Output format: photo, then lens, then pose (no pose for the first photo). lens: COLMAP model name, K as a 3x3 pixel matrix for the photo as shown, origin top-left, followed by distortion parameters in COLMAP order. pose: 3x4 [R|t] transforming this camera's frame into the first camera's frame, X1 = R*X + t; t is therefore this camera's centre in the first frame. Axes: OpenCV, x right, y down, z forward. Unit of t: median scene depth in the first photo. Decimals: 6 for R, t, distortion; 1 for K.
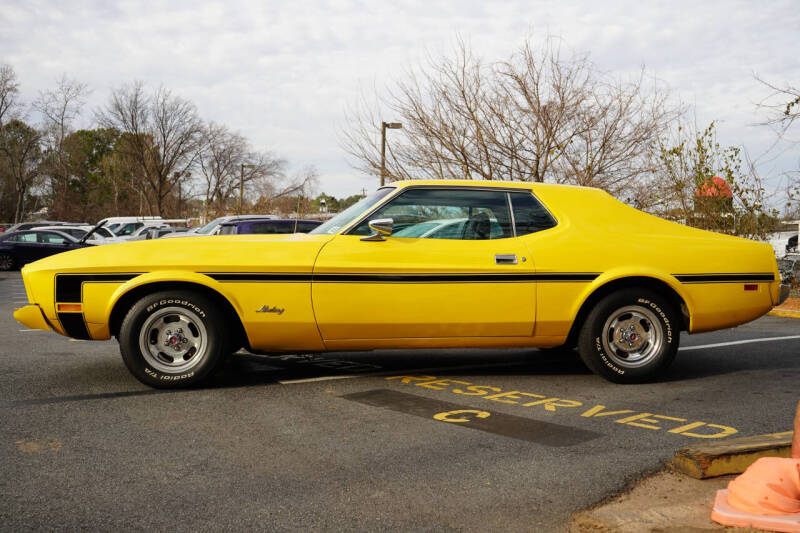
lens RADIAL K [[772.1, 0, 400.0], [0, 772.1, 266.5], [0, 0, 1]] dist [0.007278, 0.012476]
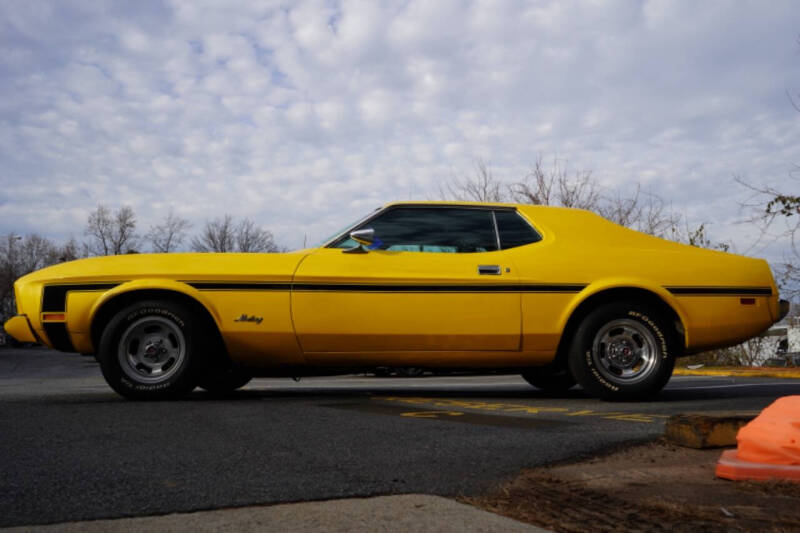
lens RADIAL K [[641.8, 0, 400.0], [0, 641.8, 266.5], [0, 0, 1]] dist [-0.003110, -0.003143]
pose [[0.997826, -0.008798, -0.065306, 0.074468], [-0.001965, 0.986635, -0.162932, 0.115324], [0.065867, 0.162706, 0.984474, 0.179955]]
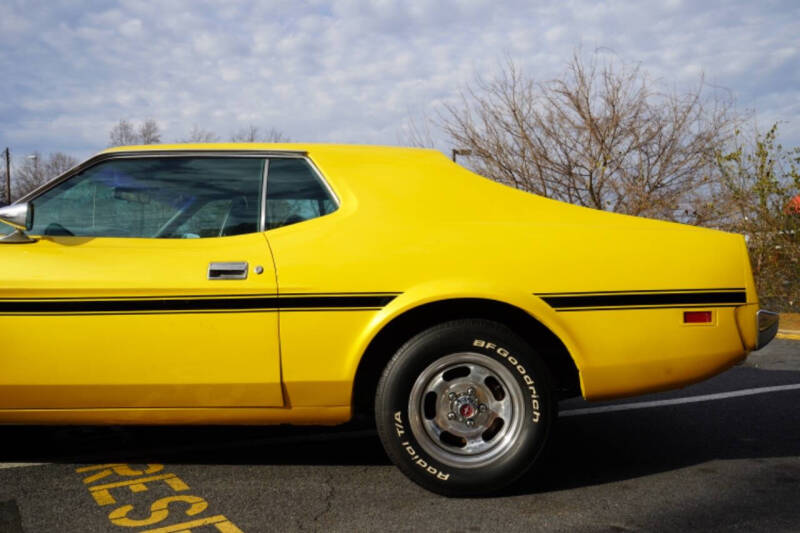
lens RADIAL K [[687.5, 0, 400.0], [0, 687.5, 266.5], [0, 0, 1]] dist [0.004836, 0.009928]
pose [[0.988425, -0.018048, -0.150636, 0.324765], [0.013540, 0.999431, -0.030896, 0.004507], [0.151108, 0.028499, 0.988106, 0.505995]]
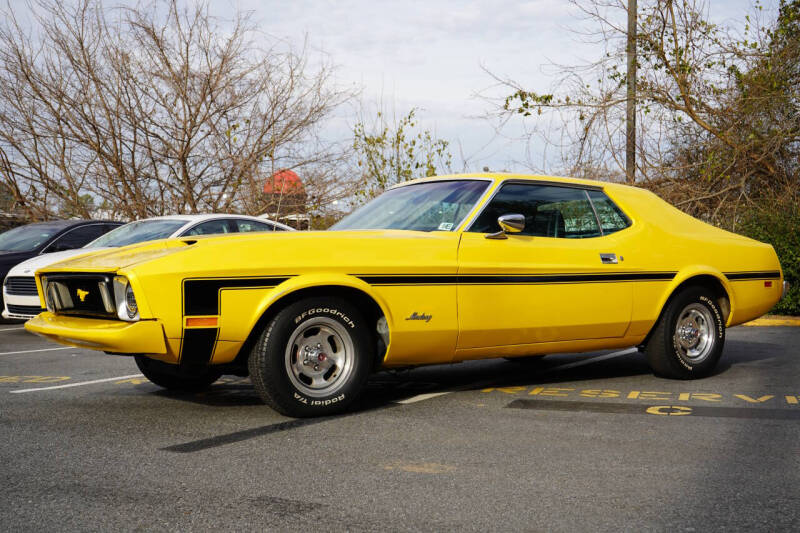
lens RADIAL K [[1034.9, 0, 400.0], [0, 1034.9, 266.5], [0, 0, 1]] dist [0.000181, -0.044496]
pose [[0.867346, -0.006951, 0.497657, -0.718691], [0.014500, 0.999831, -0.011306, 0.011288], [-0.497494, 0.017022, 0.867300, -0.004169]]
